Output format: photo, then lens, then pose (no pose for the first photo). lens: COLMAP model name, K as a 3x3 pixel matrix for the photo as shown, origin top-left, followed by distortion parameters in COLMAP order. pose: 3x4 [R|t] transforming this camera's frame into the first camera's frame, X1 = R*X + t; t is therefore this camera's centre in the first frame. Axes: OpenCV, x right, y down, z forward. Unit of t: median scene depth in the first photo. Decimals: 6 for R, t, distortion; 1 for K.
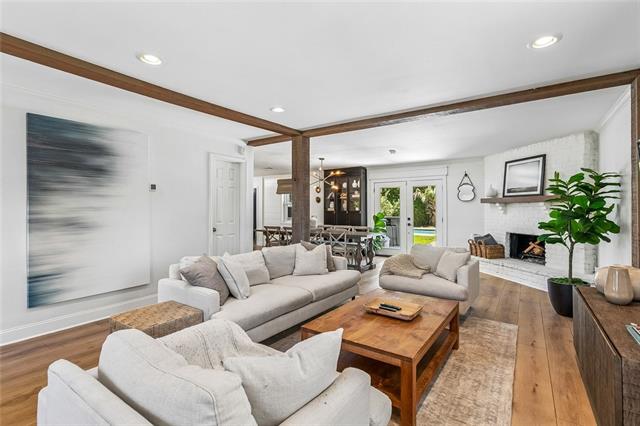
lens RADIAL K [[306.8, 0, 320.0], [0, 306.8, 213.0], [0, 0, 1]] dist [0.002890, 0.000693]
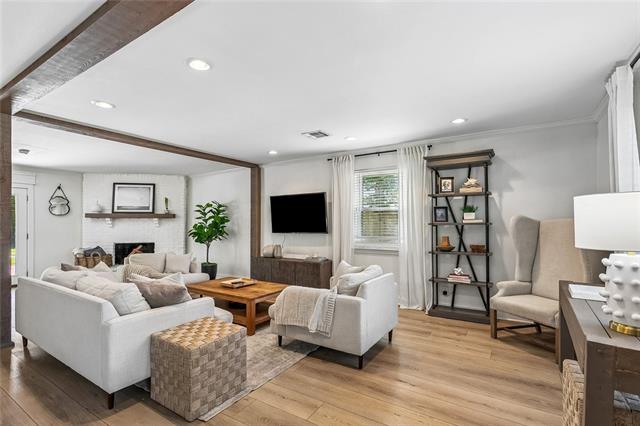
lens RADIAL K [[306.8, 0, 320.0], [0, 306.8, 213.0], [0, 0, 1]] dist [0.002890, 0.000693]
pose [[-0.038115, 0.021759, 0.999036, -0.590598], [0.019172, 0.999595, -0.021039, -0.012107], [-0.999089, 0.018352, -0.038516, 0.260219]]
